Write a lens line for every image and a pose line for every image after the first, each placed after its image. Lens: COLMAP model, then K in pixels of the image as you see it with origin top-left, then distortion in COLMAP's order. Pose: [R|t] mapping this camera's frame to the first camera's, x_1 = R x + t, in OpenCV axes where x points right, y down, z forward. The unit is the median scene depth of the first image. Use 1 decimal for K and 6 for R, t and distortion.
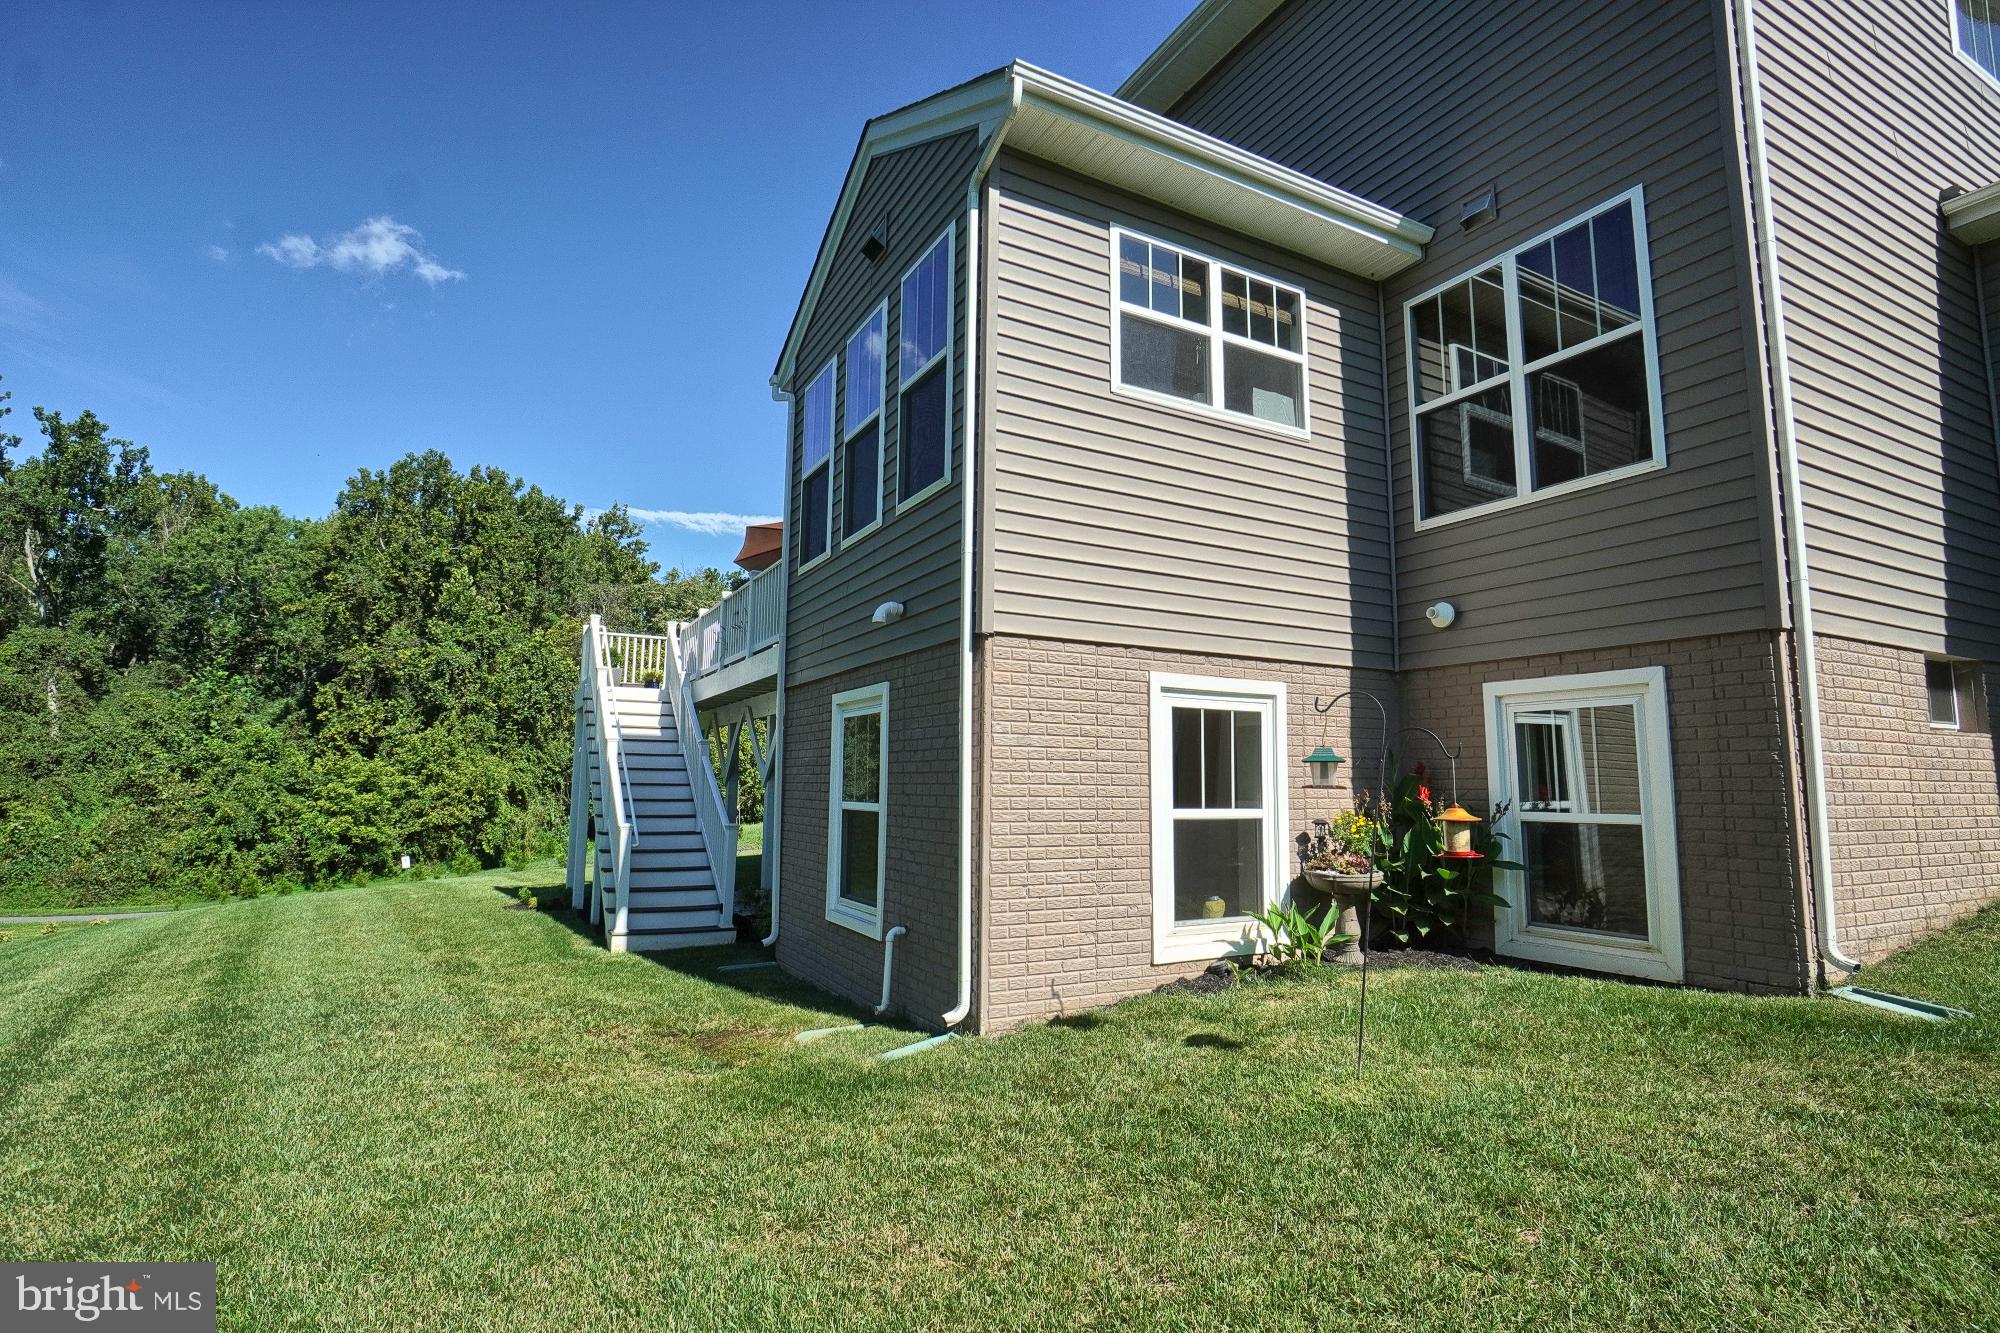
lens RADIAL K [[964.0, 0, 993.2], [0, 964.0, 666.5], [0, 0, 1]] dist [-0.031502, 0.011317]
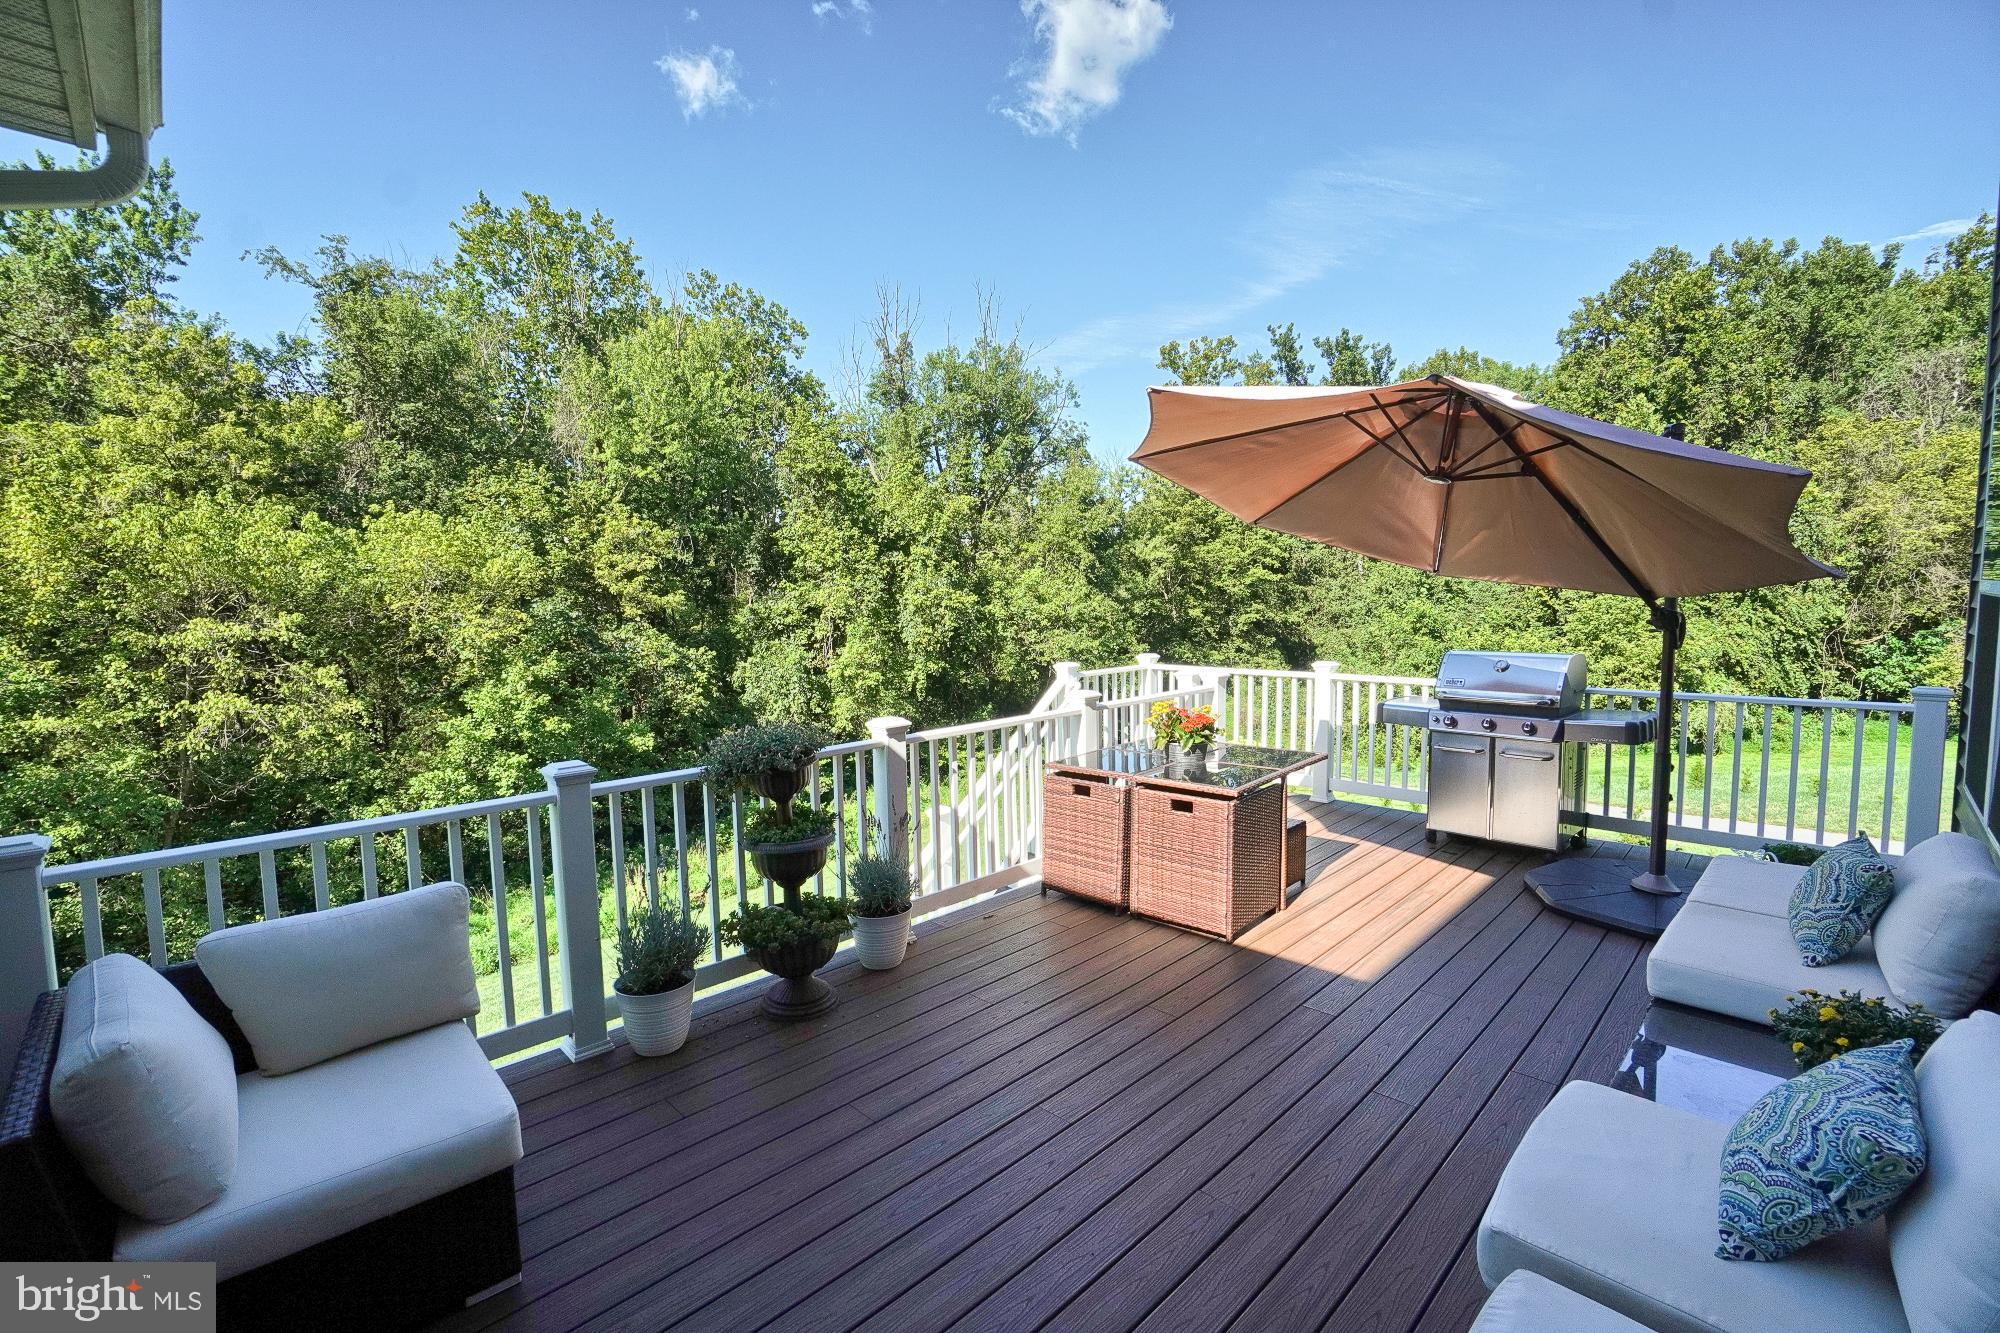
lens RADIAL K [[882.8, 0, 975.9], [0, 882.8, 660.5], [0, 0, 1]] dist [-0.051001, 0.016293]
pose [[0.262760, 0.061073, -0.962926, 0.025377], [0.140123, 0.984999, 0.100709, -0.033762], [0.954632, -0.161391, 0.250261, 0.230575]]
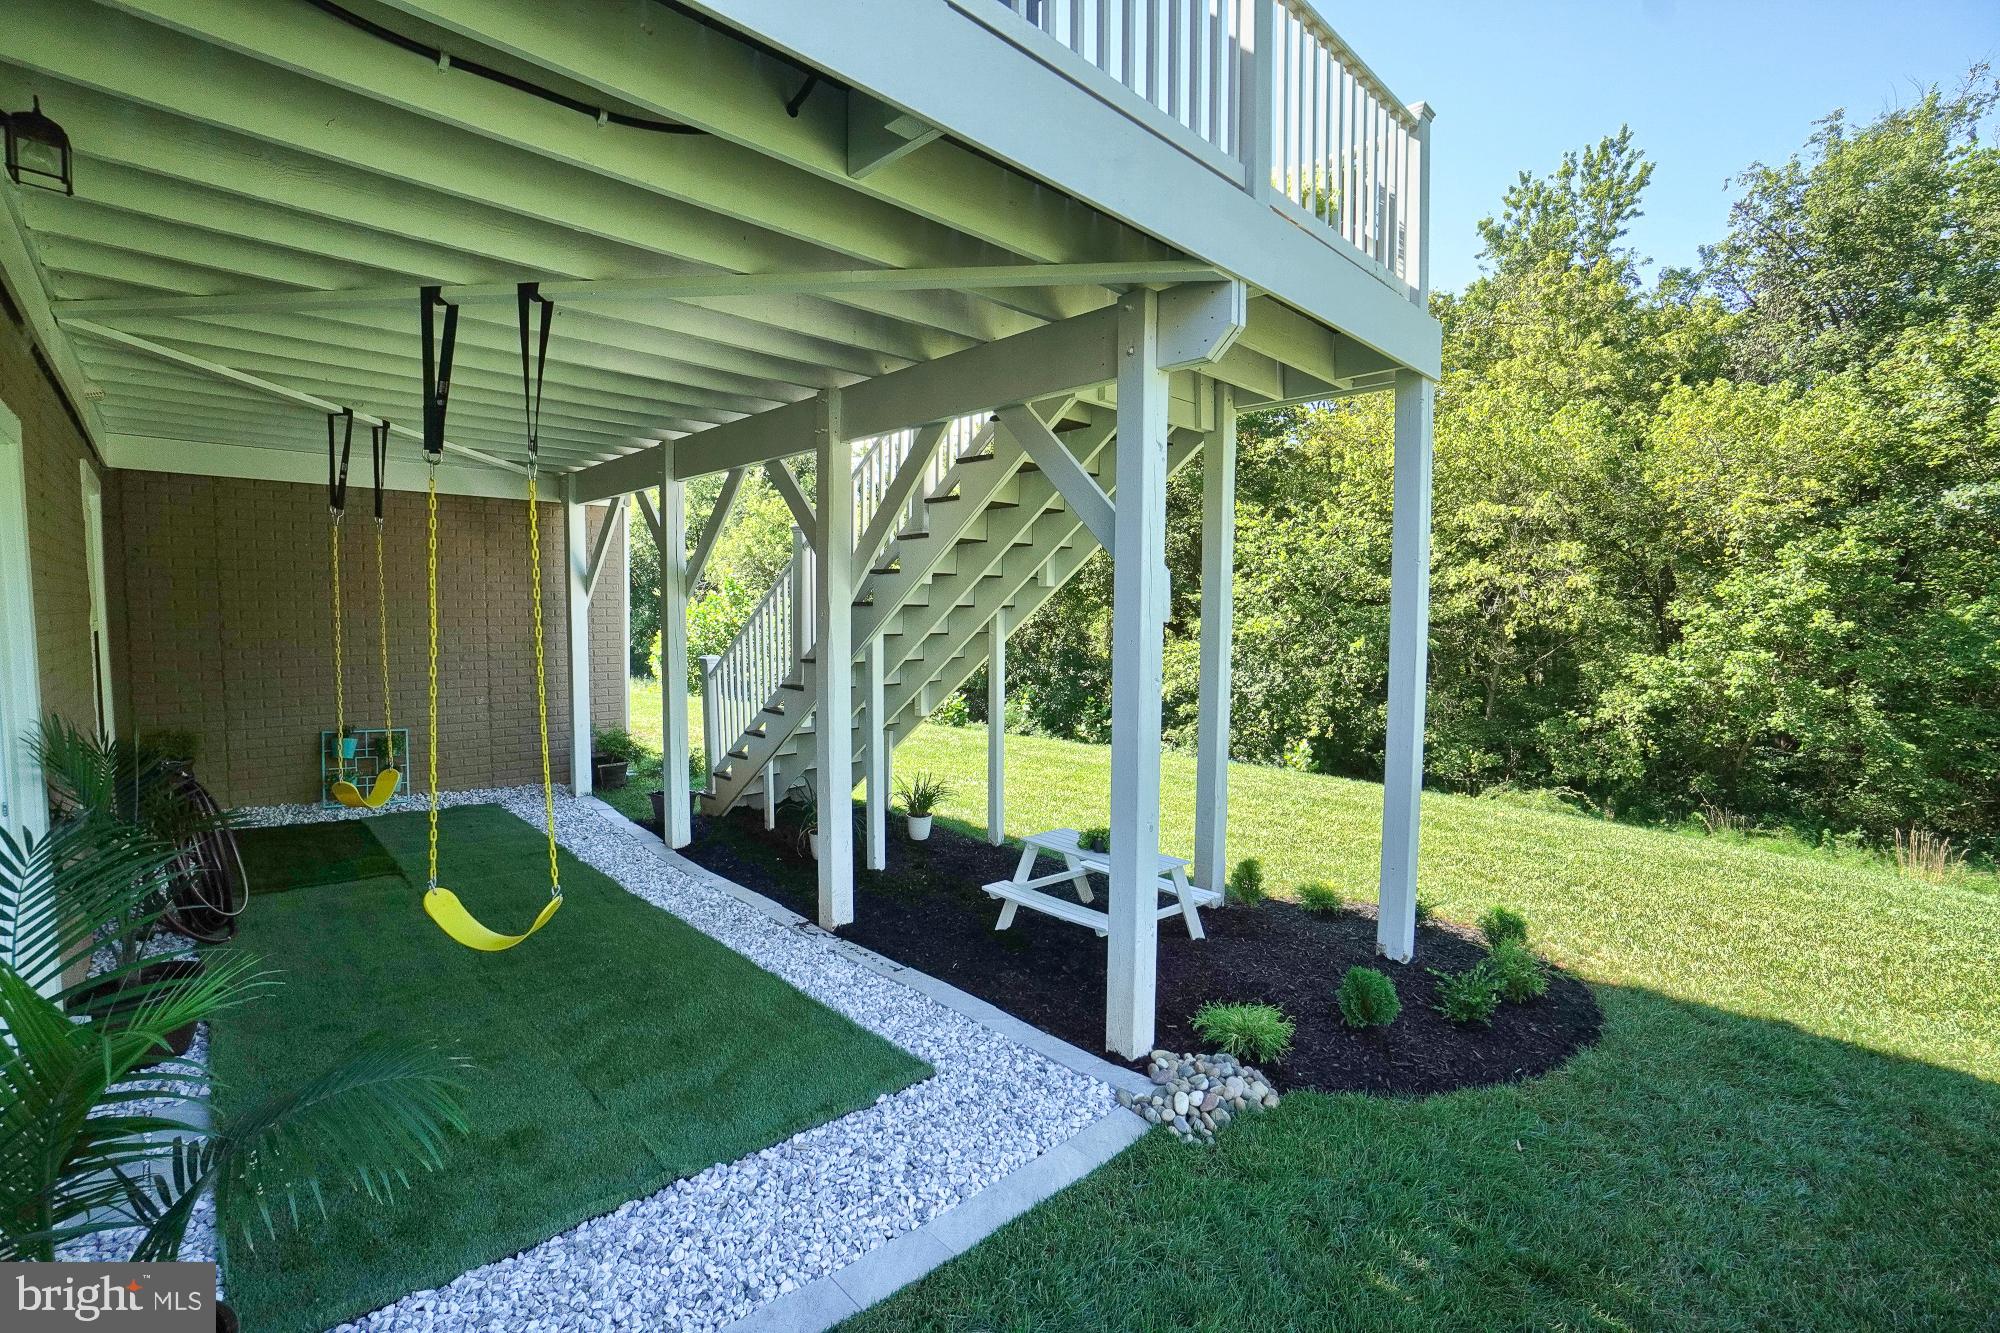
lens RADIAL K [[882.8, 0, 988.6], [0, 882.8, 647.9], [0, 0, 1]] dist [-0.051001, 0.016293]
pose [[-0.968825, -0.008918, -0.247585, -0.060129], [0.008833, 0.997473, -0.070493, 0.046620], [0.247588, -0.070482, -0.966298, 0.377108]]
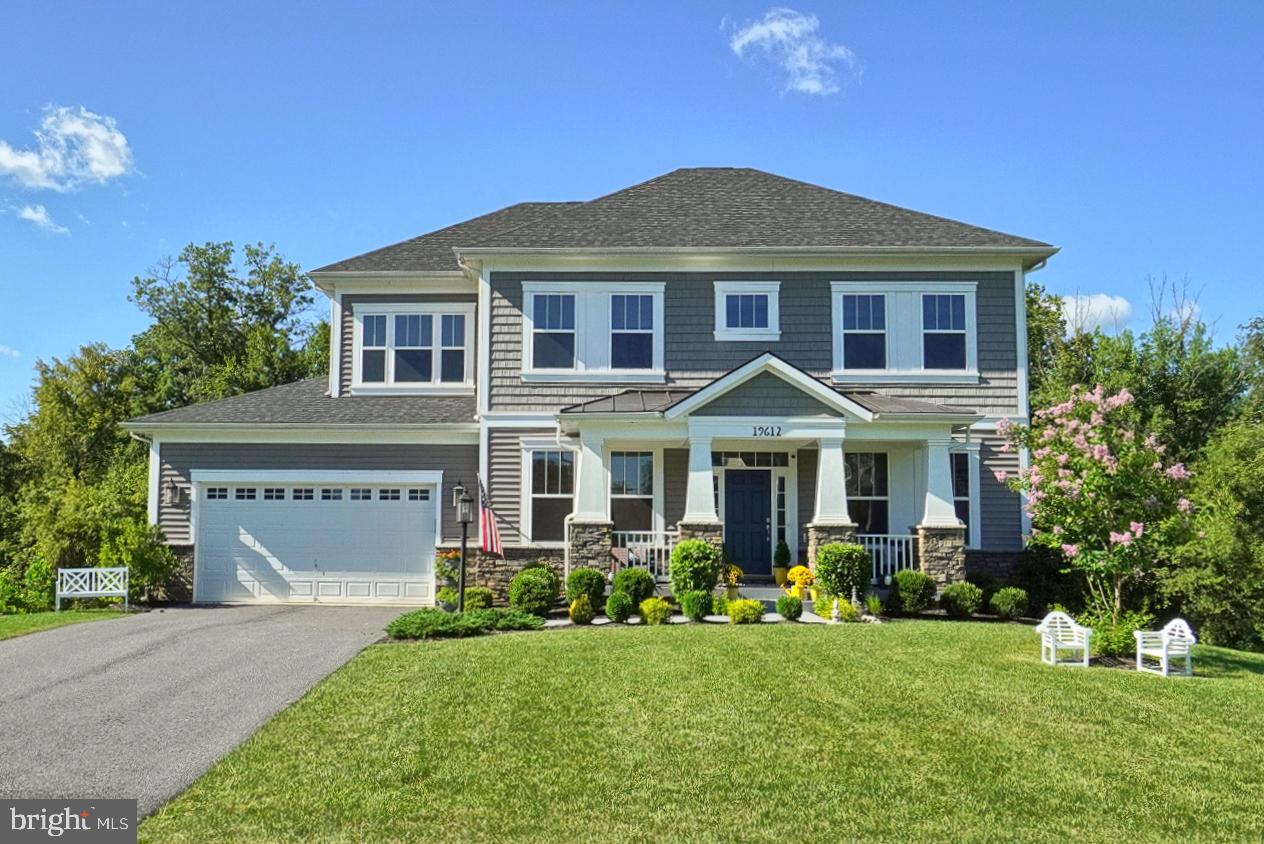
lens RADIAL K [[1196.8, 0, 539.5], [0, 1196.8, 457.2], [0, 0, 1]] dist [0.009253, 0.000000]
pose [[-0.509564, -0.080517, -0.856657, 0.683765], [0.093734, 0.984492, -0.148288, 0.033089], [0.855312, -0.155861, -0.494114, 0.542736]]
